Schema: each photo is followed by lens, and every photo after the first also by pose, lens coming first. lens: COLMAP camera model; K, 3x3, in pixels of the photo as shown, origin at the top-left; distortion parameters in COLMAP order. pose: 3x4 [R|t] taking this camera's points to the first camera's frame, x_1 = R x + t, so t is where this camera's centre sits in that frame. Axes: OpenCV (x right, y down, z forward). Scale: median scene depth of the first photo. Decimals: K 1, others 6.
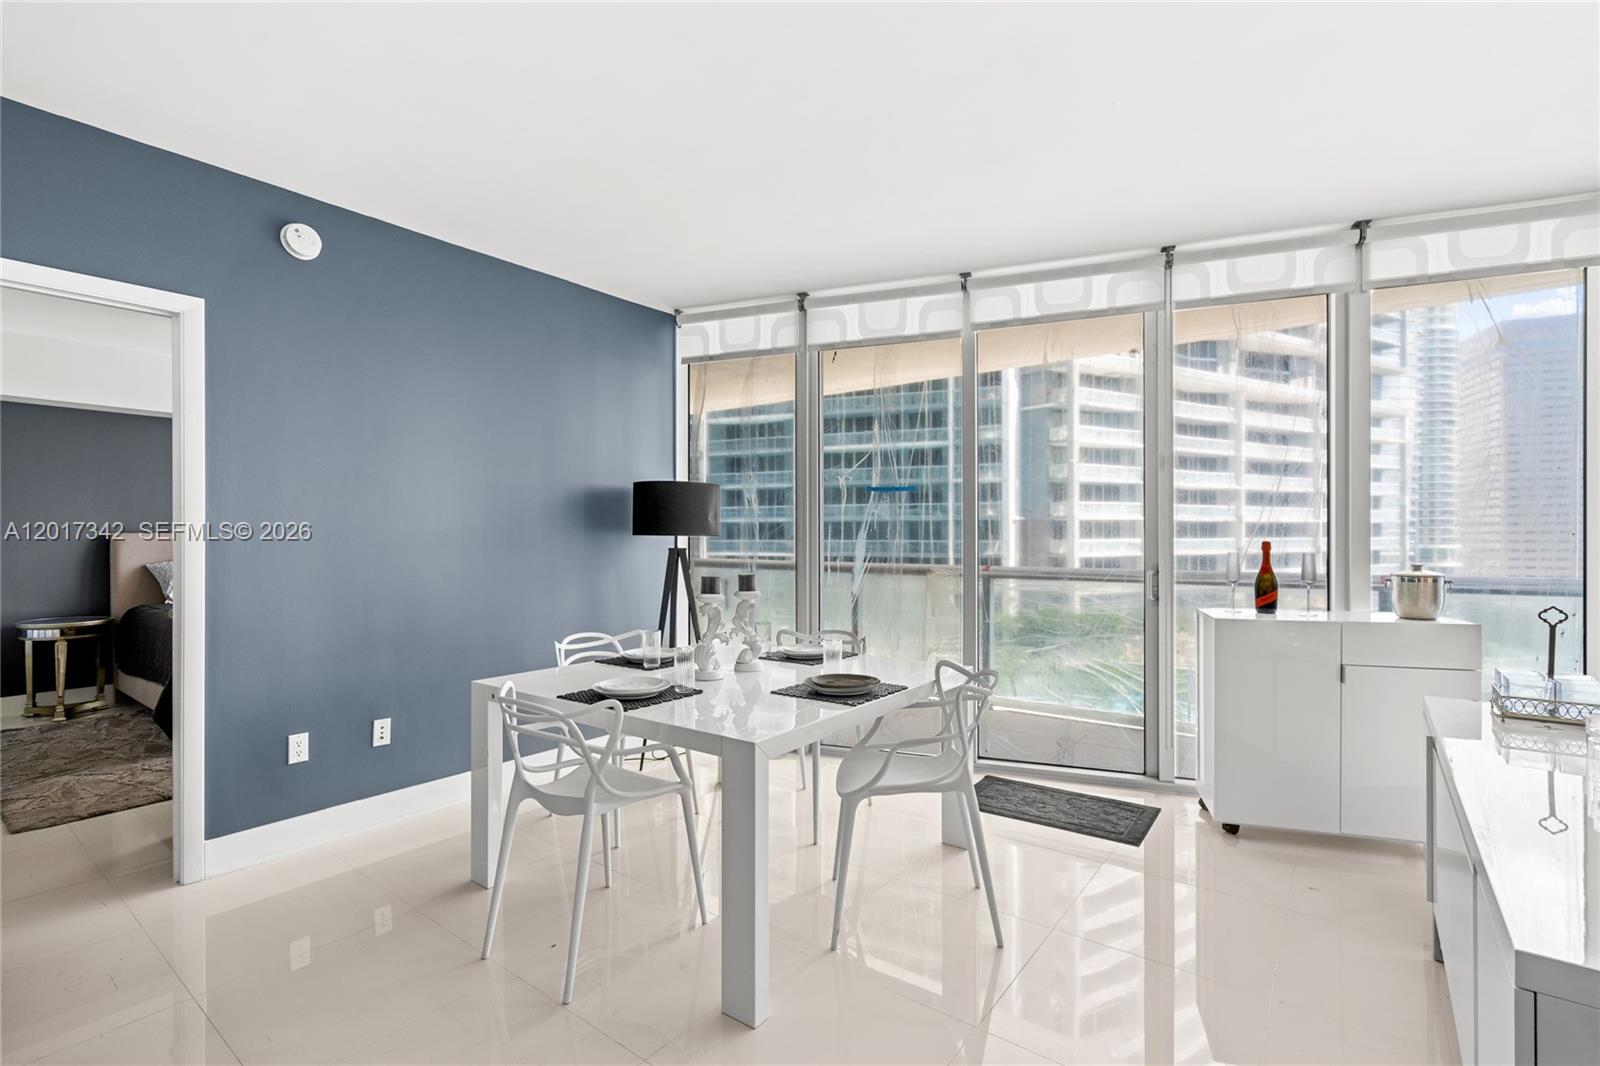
lens RADIAL K [[726.1, 0, 806.3], [0, 726.1, 533.8], [0, 0, 1]] dist [-0.008572, 0.005776]
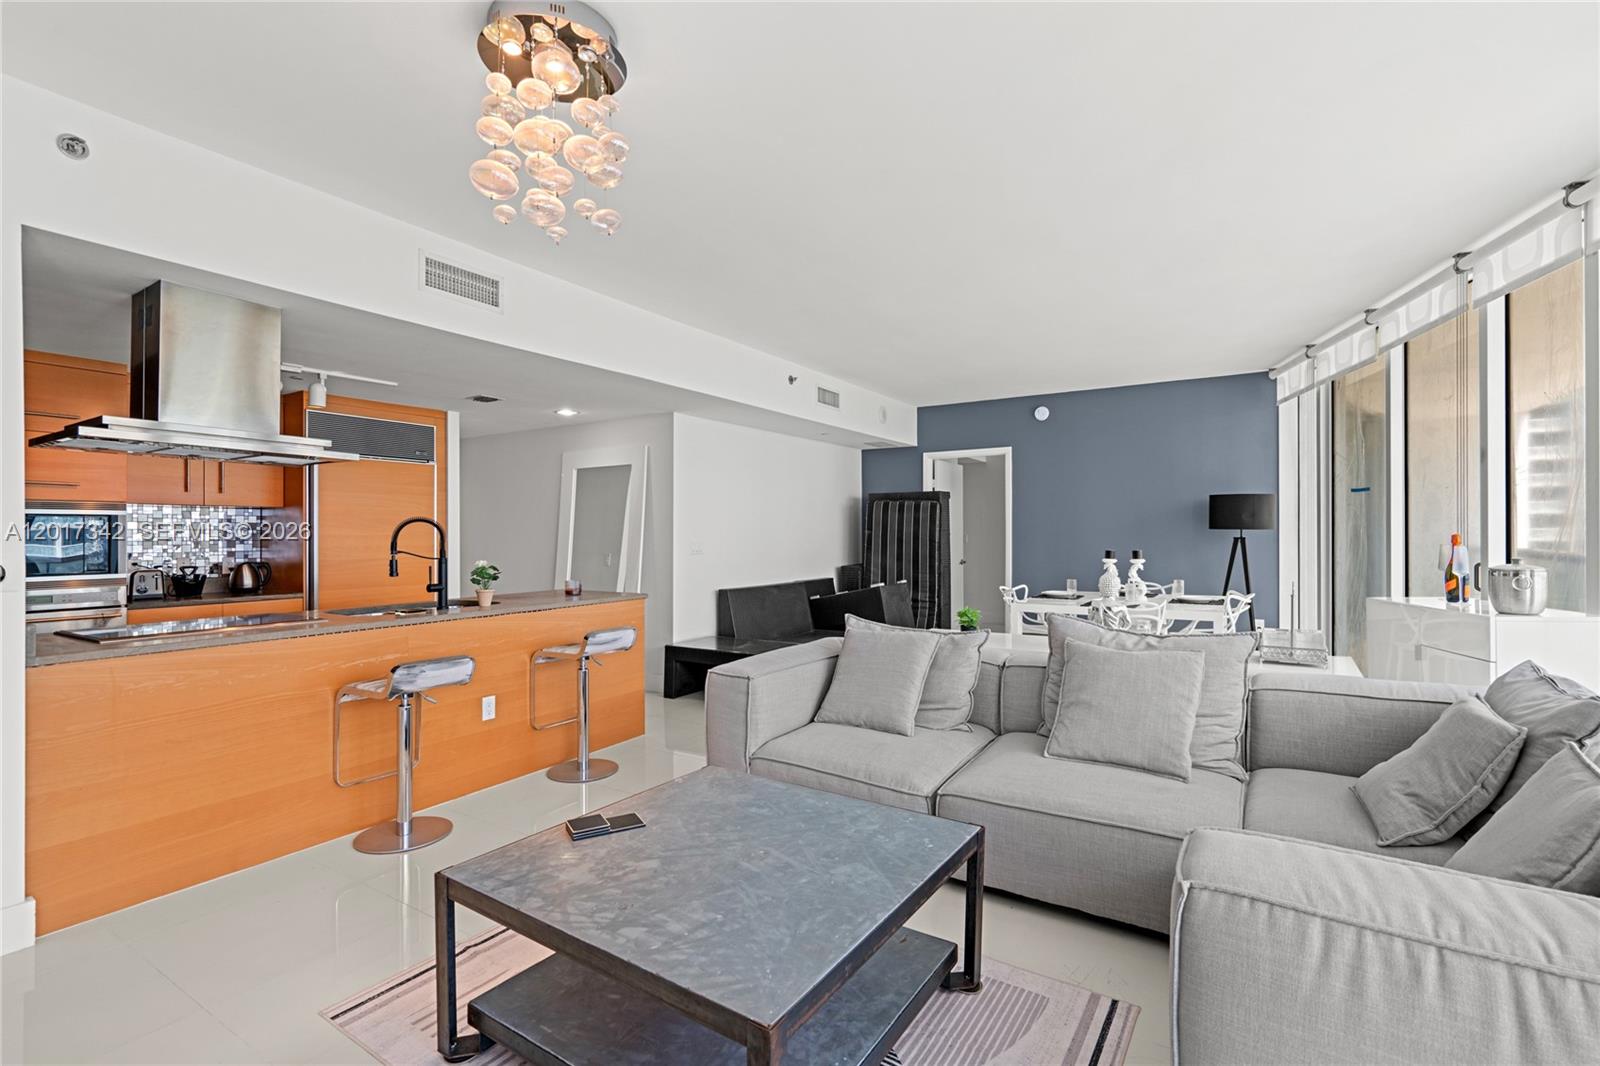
lens RADIAL K [[726.1, 0, 805.2], [0, 726.1, 531.5], [0, 0, 1]] dist [-0.008572, 0.005776]
pose [[0.097588, 0.000233, -0.995227, 1.234591], [0.013900, 0.999902, 0.001597, -0.006644], [0.995130, -0.013989, 0.097575, -0.046001]]
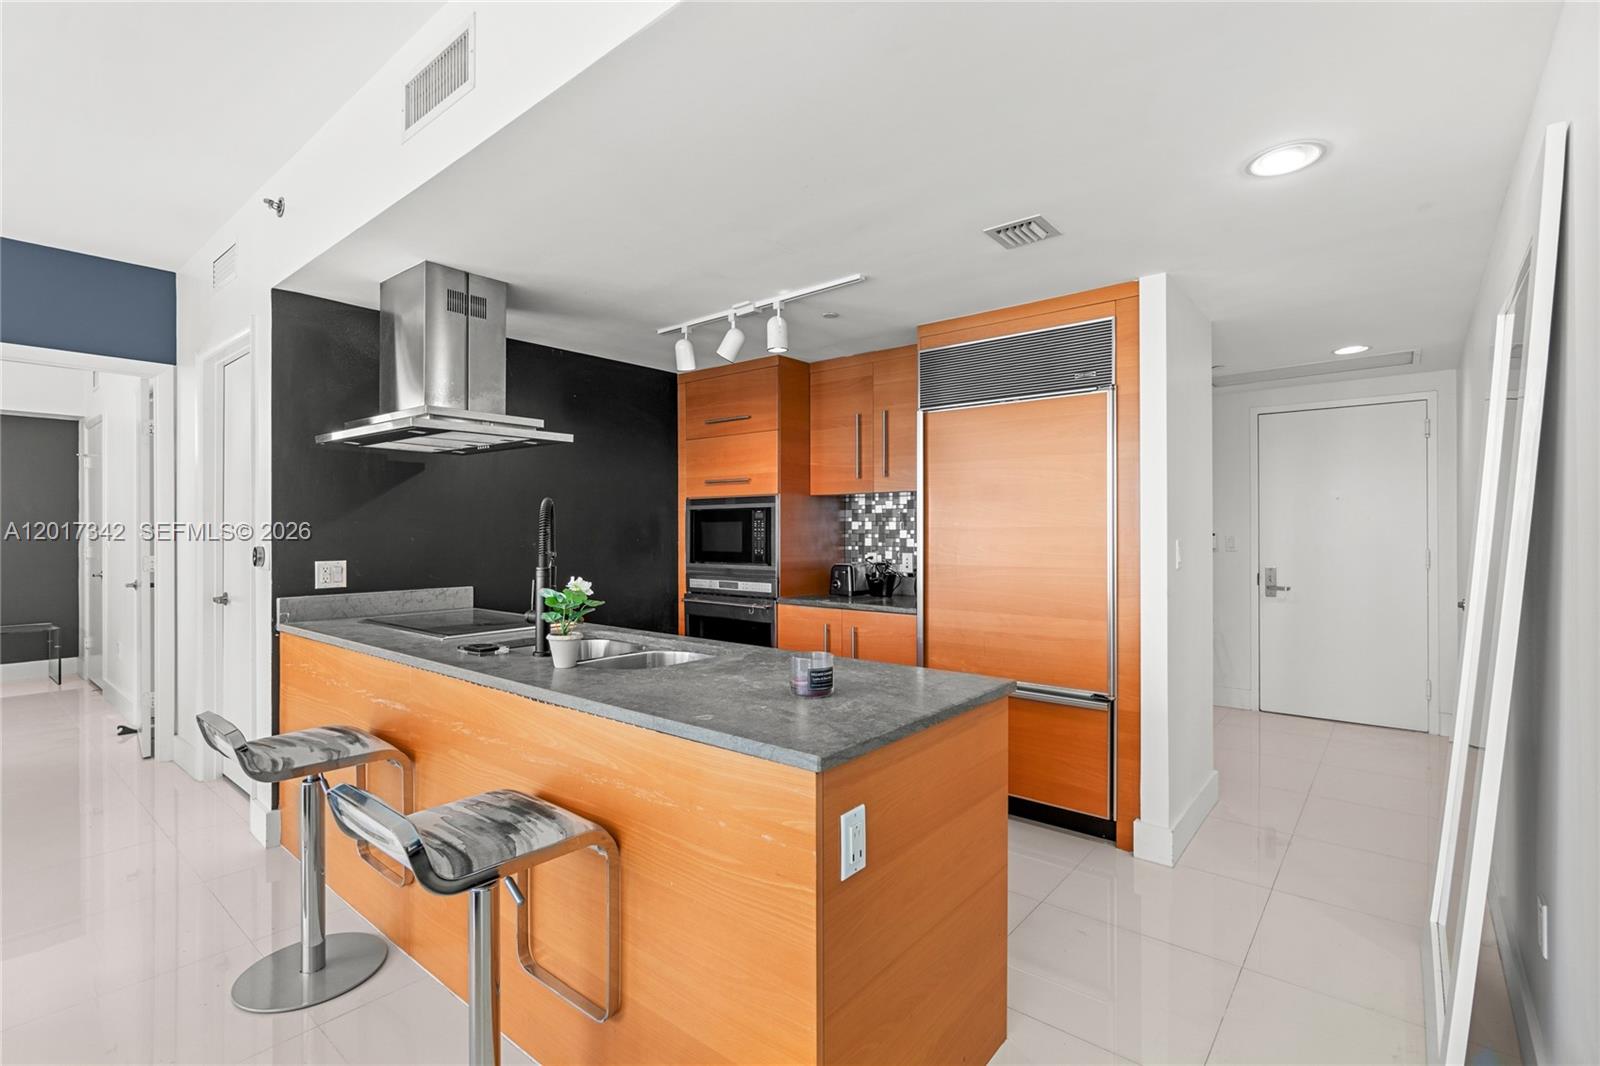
lens RADIAL K [[726.1, 0, 820.2], [0, 726.1, 530.8], [0, 0, 1]] dist [-0.008572, 0.005776]
pose [[-0.999476, 0.004593, 0.032044, 0.094127], [0.004312, 0.999952, -0.008811, 0.000225], [-0.032082, -0.008668, -0.999448, 0.106640]]
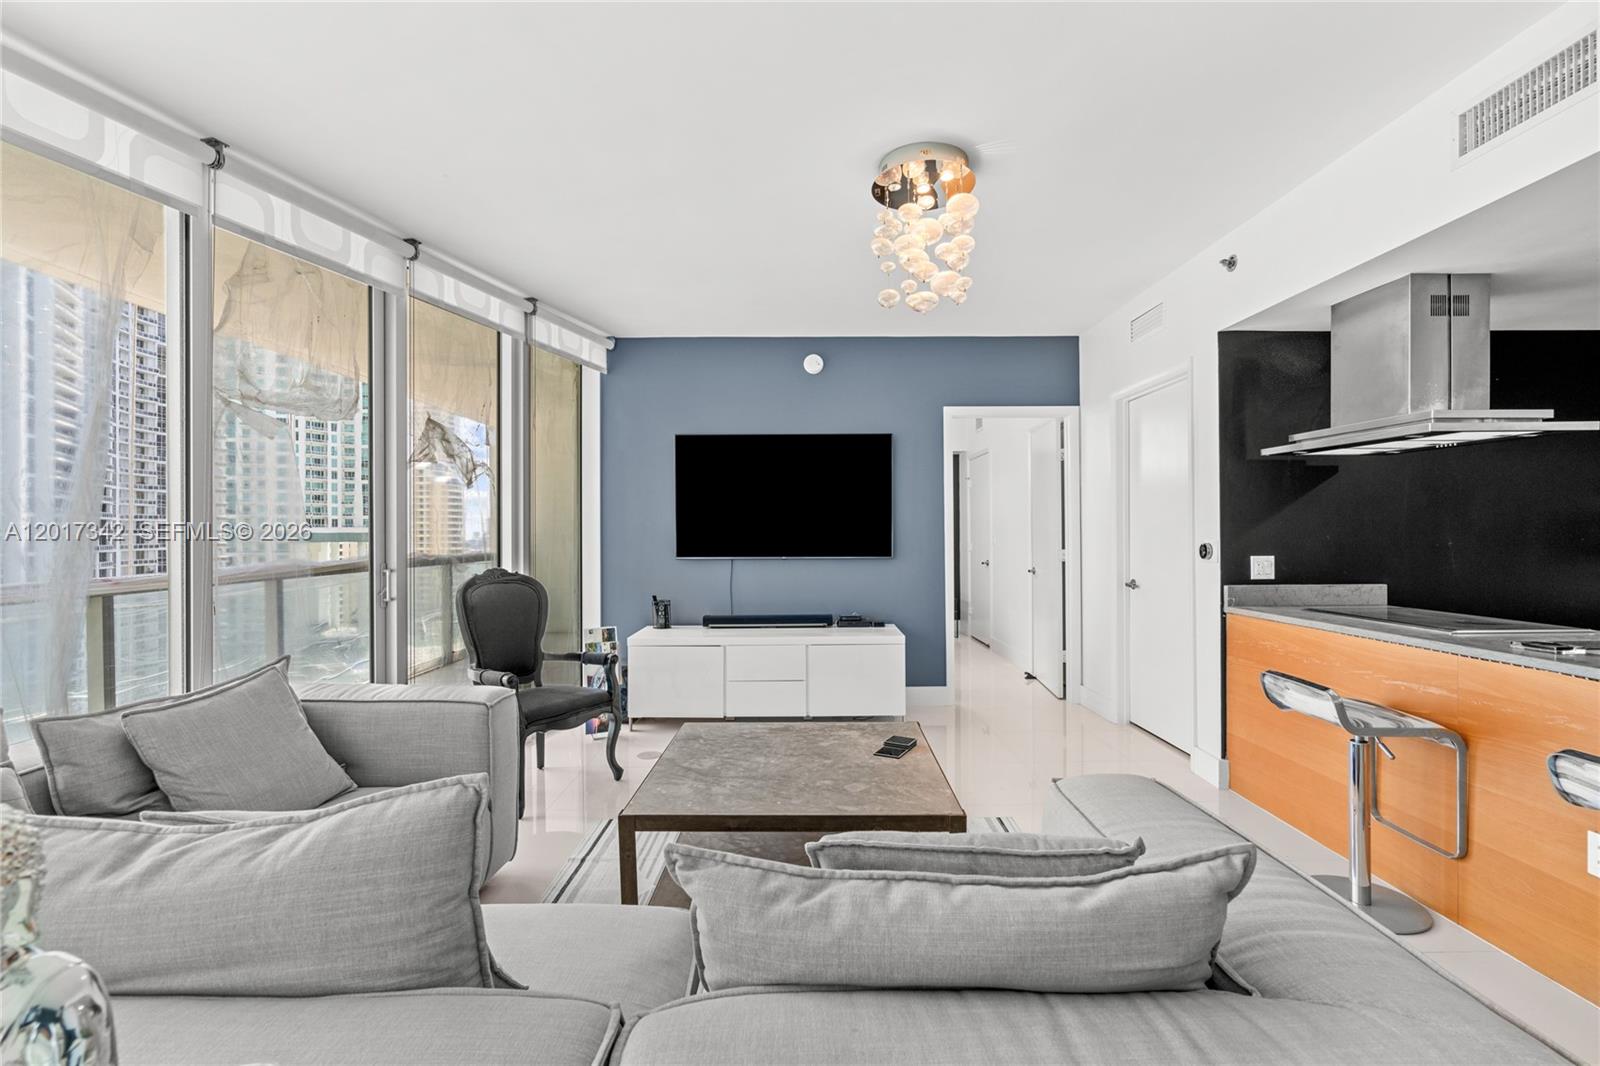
lens RADIAL K [[726.1, 0, 803.1], [0, 726.1, 530.6], [0, 0, 1]] dist [-0.008572, 0.005776]
pose [[-0.611698, 0.009594, 0.791033, 0.269963], [0.000914, 0.999934, -0.011420, 0.001699], [-0.791091, -0.006263, -0.611667, 0.333626]]
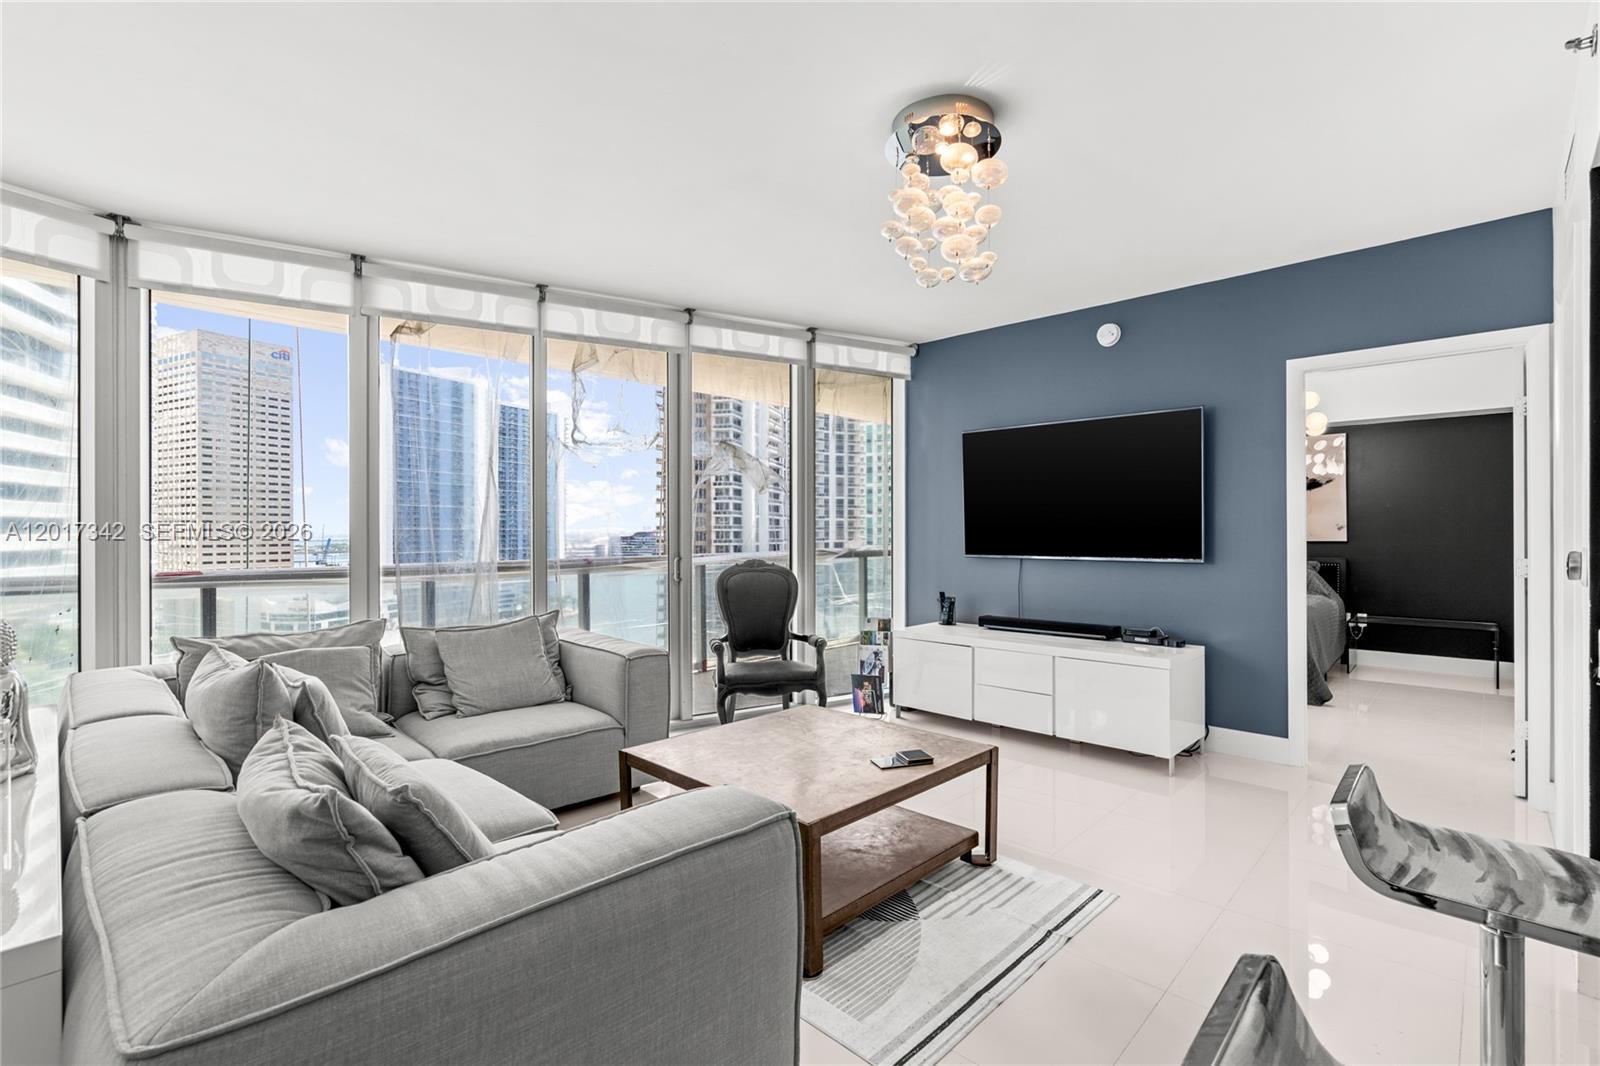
lens RADIAL K [[726.1, 0, 796.7], [0, 726.1, 532.3], [0, 0, 1]] dist [-0.008572, 0.005776]
pose [[0.113166, 0.002646, 0.993573, 0.119135], [-0.006525, 0.999977, -0.001920, -0.001493], [-0.993555, -0.006266, 0.113180, -0.108782]]
